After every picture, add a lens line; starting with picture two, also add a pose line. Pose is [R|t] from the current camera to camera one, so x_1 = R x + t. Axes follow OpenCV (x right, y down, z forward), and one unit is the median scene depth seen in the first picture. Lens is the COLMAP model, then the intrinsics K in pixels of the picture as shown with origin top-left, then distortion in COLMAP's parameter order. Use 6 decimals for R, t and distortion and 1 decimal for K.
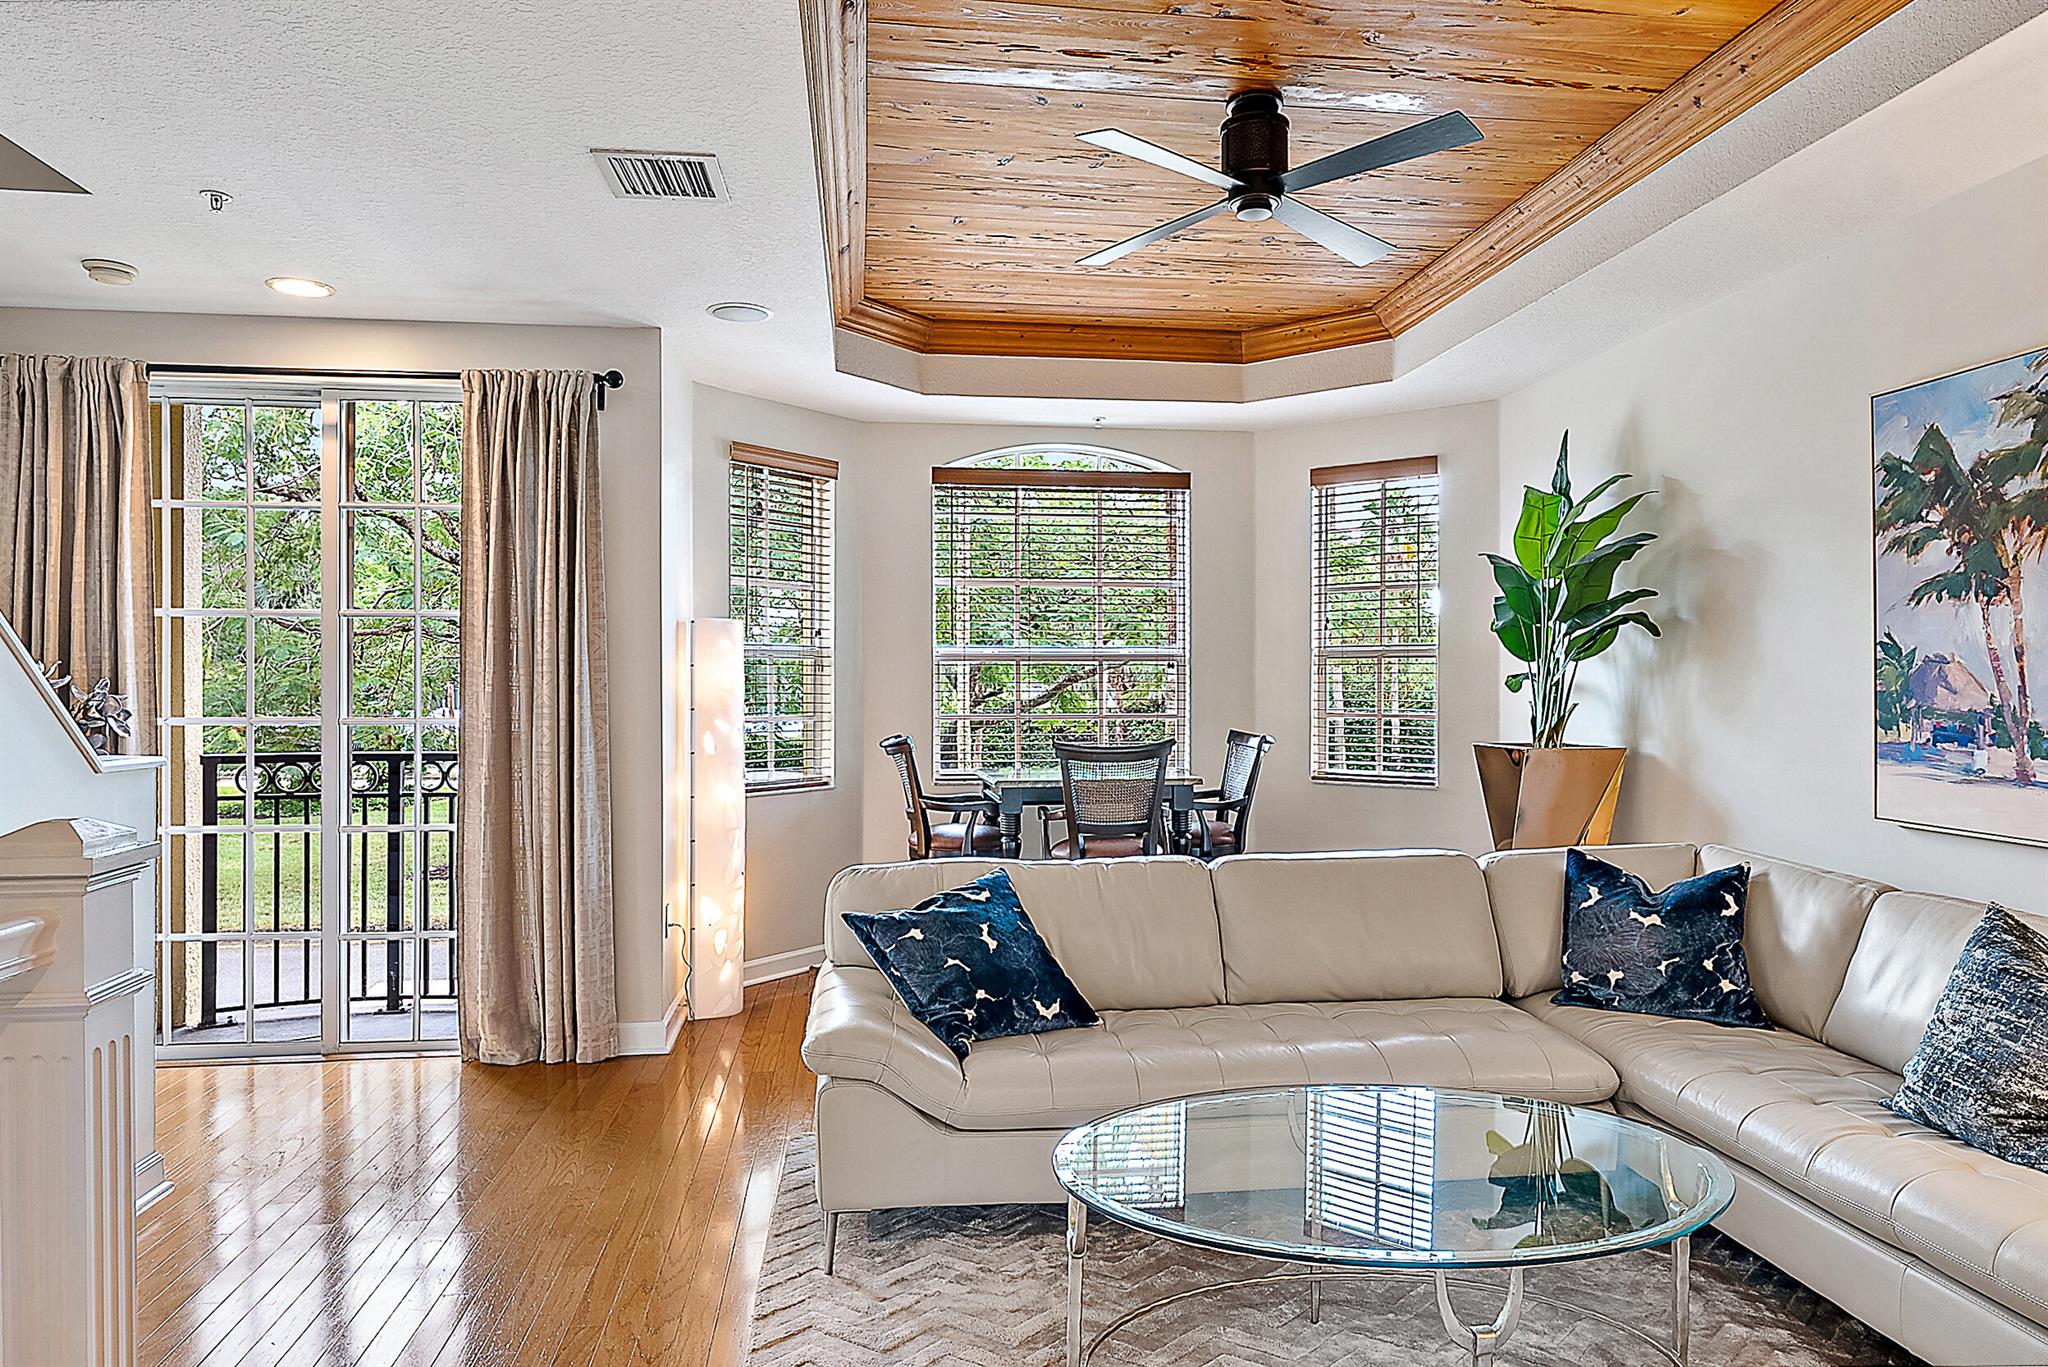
lens RADIAL K [[1245.1, 0, 1024.0], [0, 1245.1, 683.5], [0, 0, 1]] dist [0.000081, -0.000188]
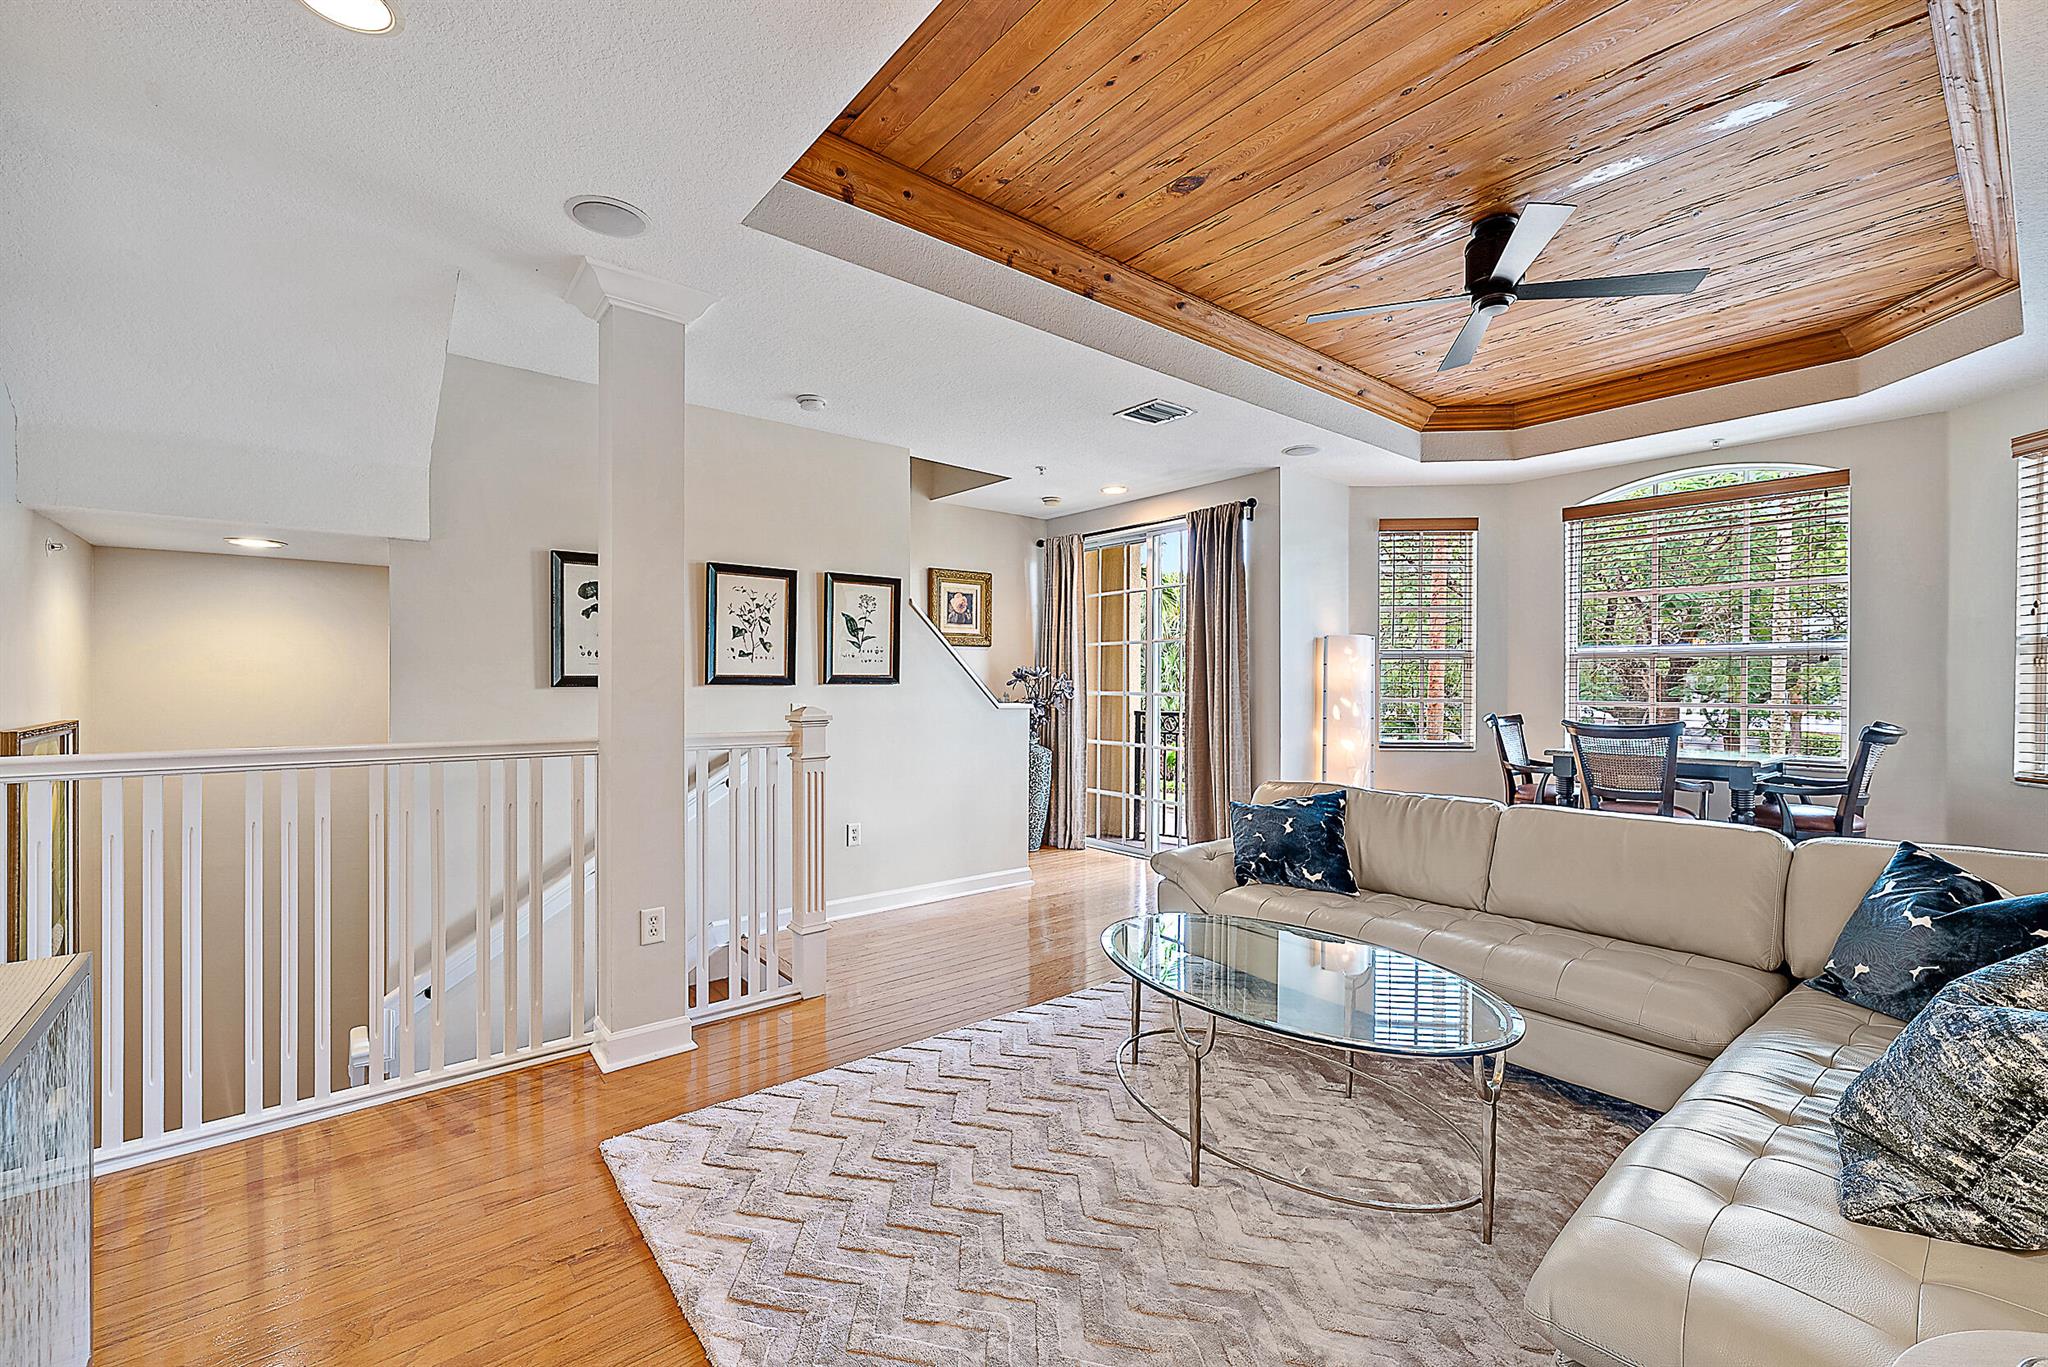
lens RADIAL K [[850.9, 0, 1024.0], [0, 850.9, 683.5], [0, 0, 1]] dist [-0.000056, -0.000028]
pose [[0.531269, 0.002997, -0.847198, 0.510162], [-0.005258, 0.999986, 0.000240, 0.013879], [0.847187, 0.004327, 0.531277, 0.080716]]
